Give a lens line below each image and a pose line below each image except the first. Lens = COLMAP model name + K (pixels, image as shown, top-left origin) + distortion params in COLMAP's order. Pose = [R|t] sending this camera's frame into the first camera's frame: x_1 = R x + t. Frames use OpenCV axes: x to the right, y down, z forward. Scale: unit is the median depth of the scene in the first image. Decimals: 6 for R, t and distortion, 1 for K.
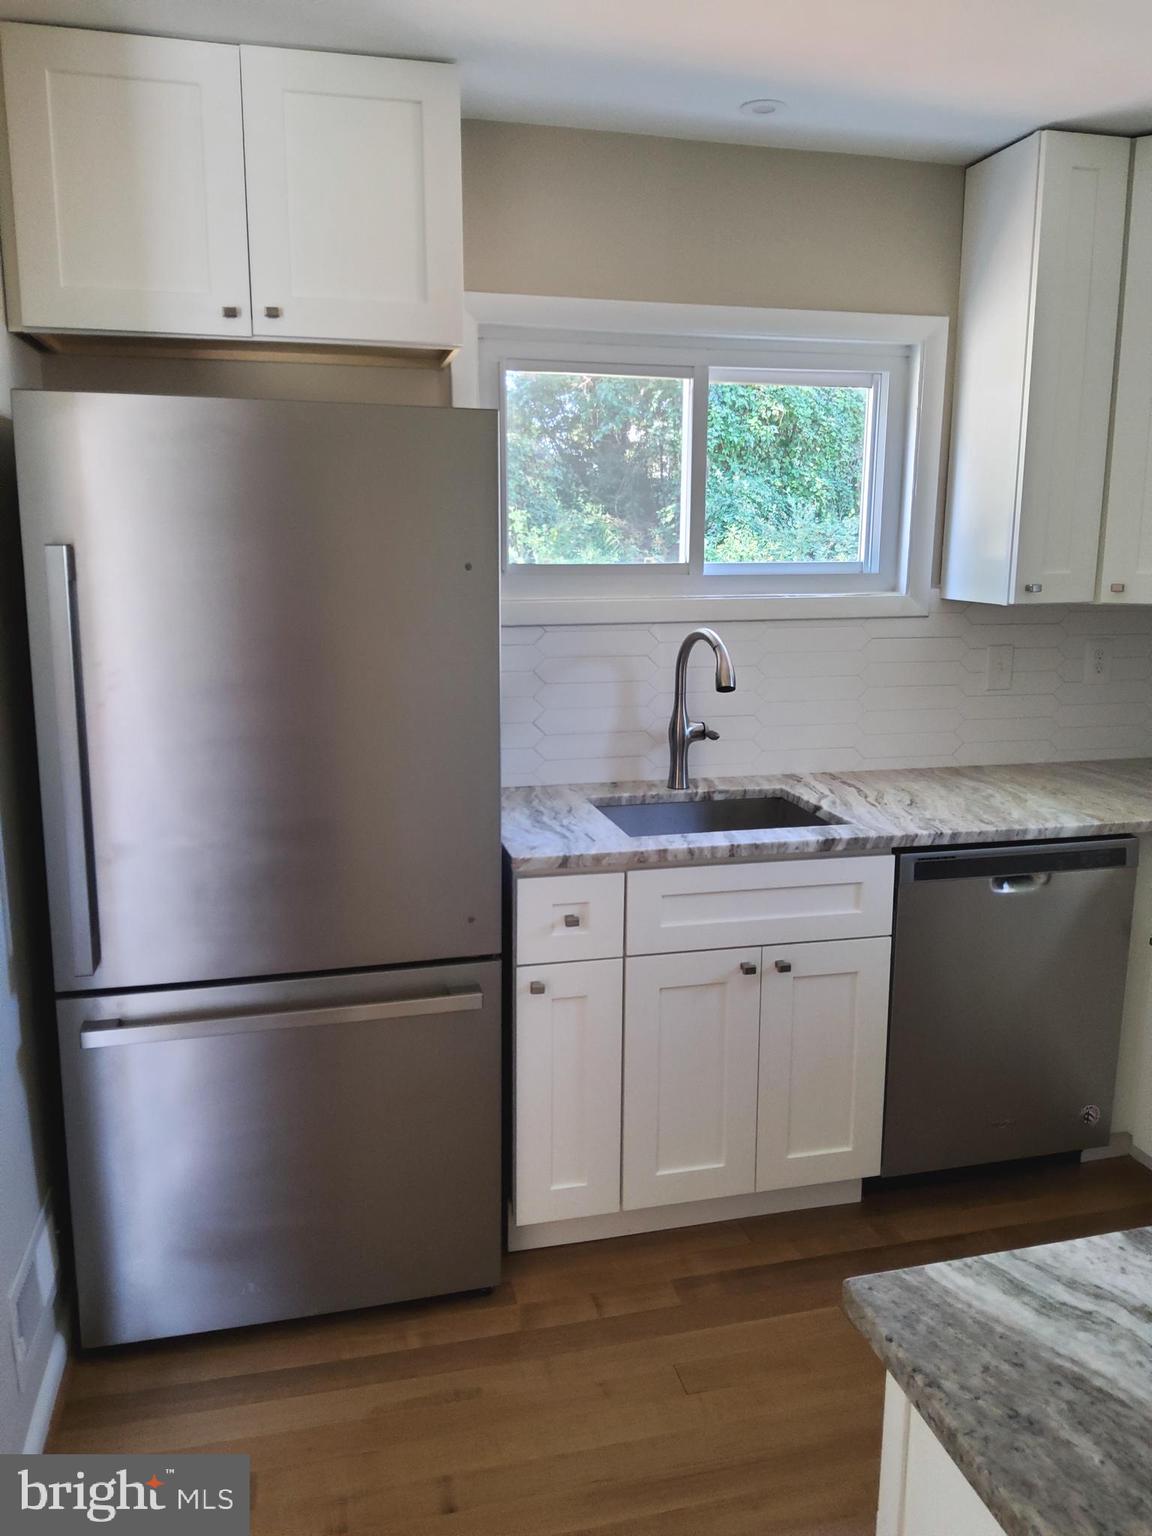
lens RADIAL K [[1160.2, 0, 575.8], [0, 1160.2, 732.9], [0, 0, 1]] dist [0.005171, 0.004258]
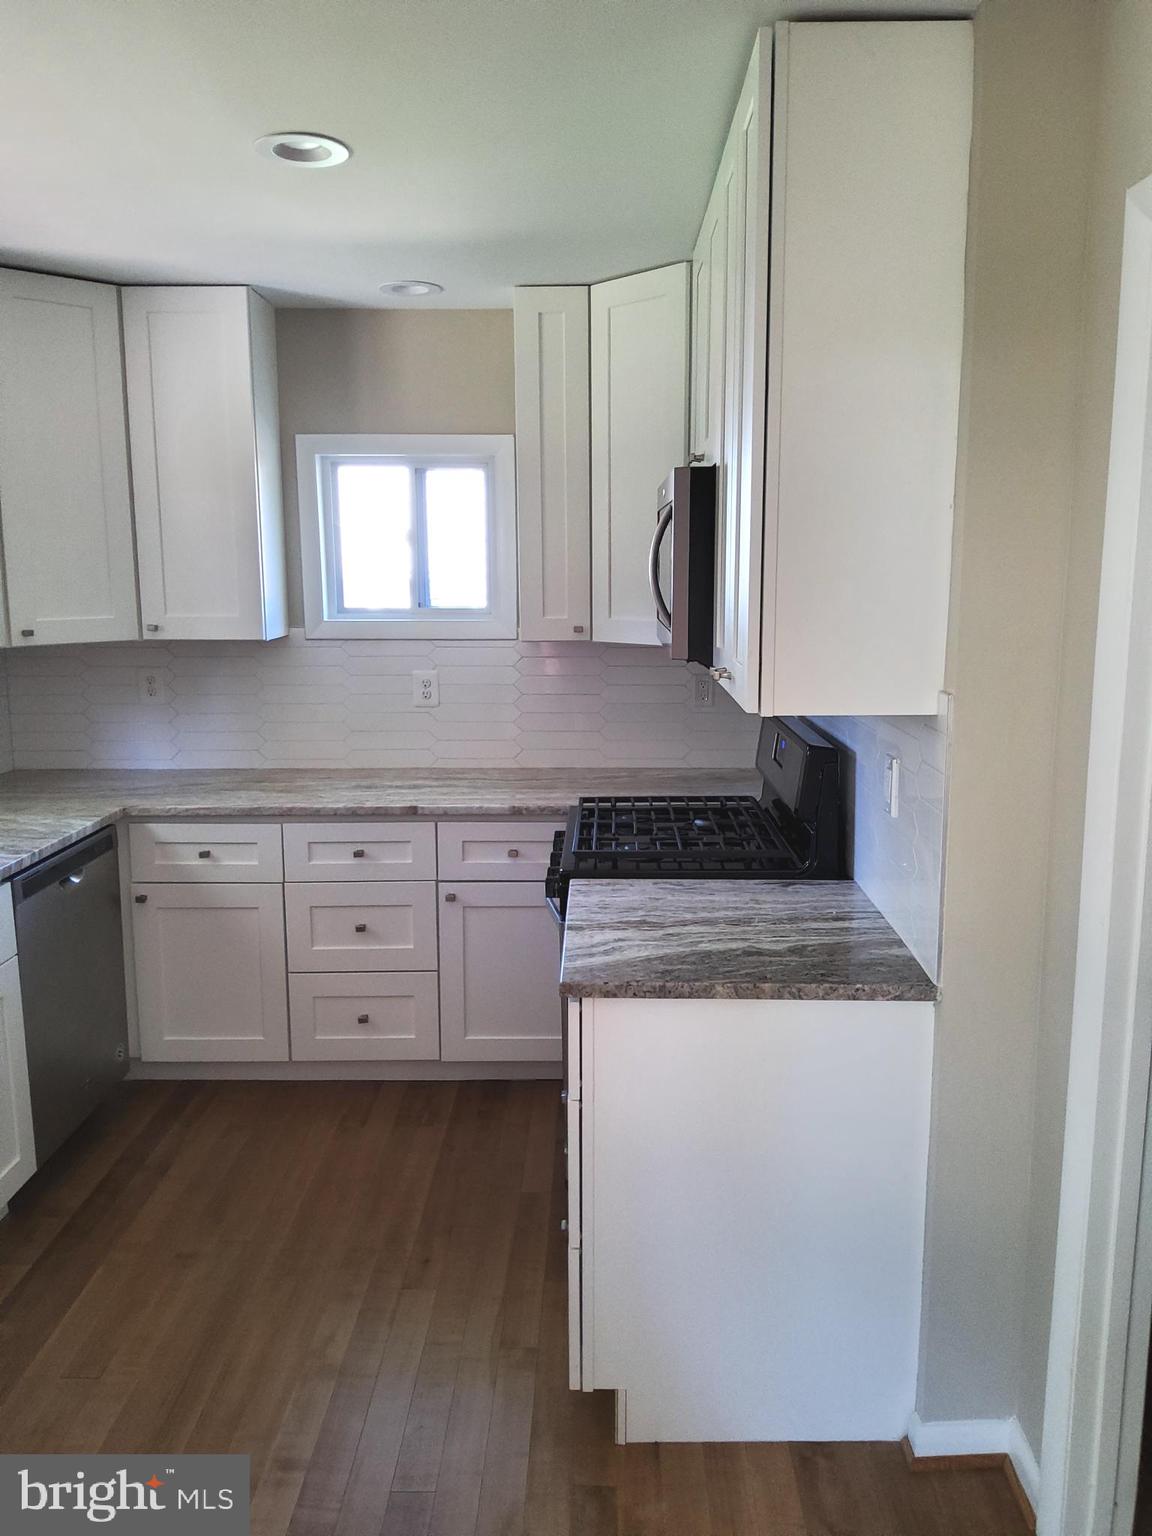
lens RADIAL K [[1179.4, 0, 576.0], [0, 1179.4, 768.0], [0, 0, 1]] dist [0.006170, -0.001998]
pose [[0.255154, -0.167846, 0.952221, -0.740666], [0.173907, 0.976724, 0.125565, -0.055526], [-0.951132, 0.133559, 0.278405, 0.182983]]
